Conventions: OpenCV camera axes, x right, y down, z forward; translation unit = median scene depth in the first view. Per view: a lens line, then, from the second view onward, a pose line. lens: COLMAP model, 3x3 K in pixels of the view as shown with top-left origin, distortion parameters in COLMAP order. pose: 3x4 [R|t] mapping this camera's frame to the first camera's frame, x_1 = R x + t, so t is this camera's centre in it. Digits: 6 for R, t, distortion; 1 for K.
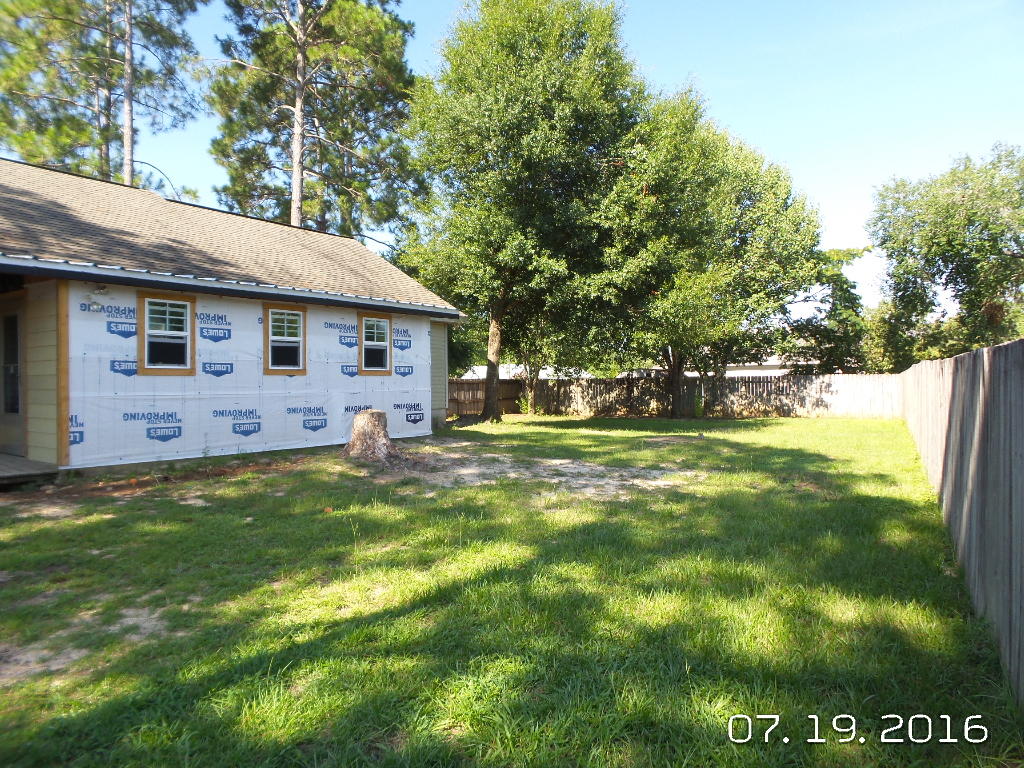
lens RADIAL K [[703.2, 0, 512.7], [0, 703.2, 385.4], [0, 0, 1]] dist [0.006508, -0.003815]
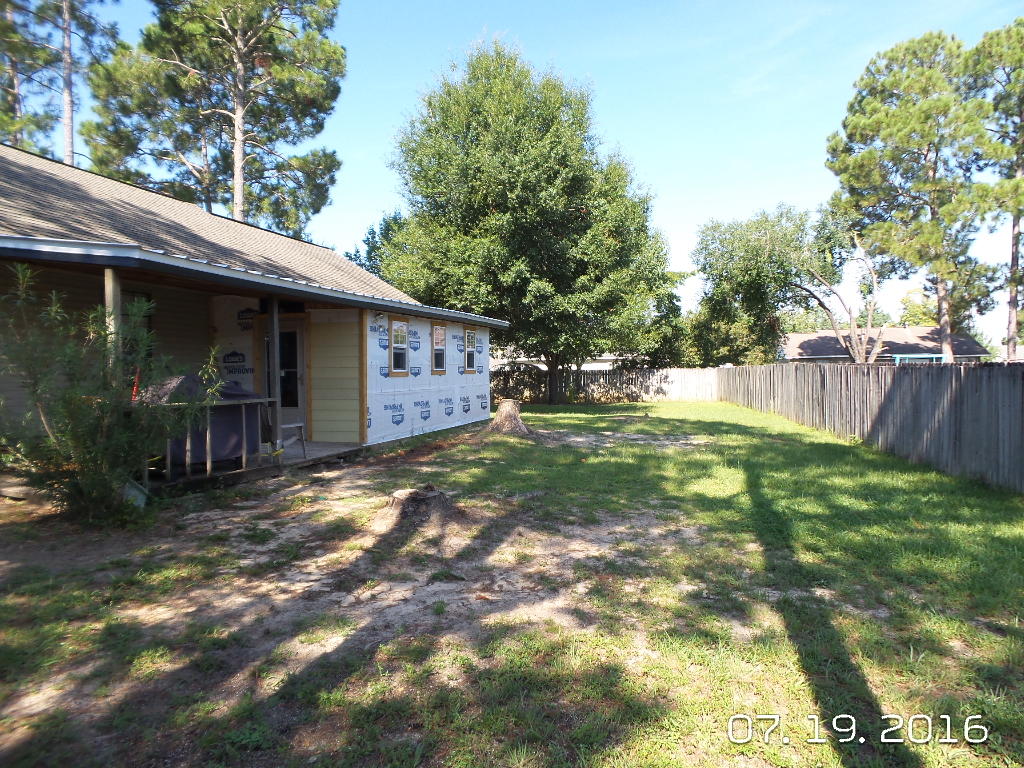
lens RADIAL K [[703.2, 0, 510.8], [0, 703.2, 382.0], [0, 0, 1]] dist [0.006508, -0.003815]
pose [[0.941458, -0.005992, 0.337078, -0.412739], [0.002124, 0.999928, 0.011844, -0.010625], [-0.337125, -0.010435, 0.941402, -0.190277]]
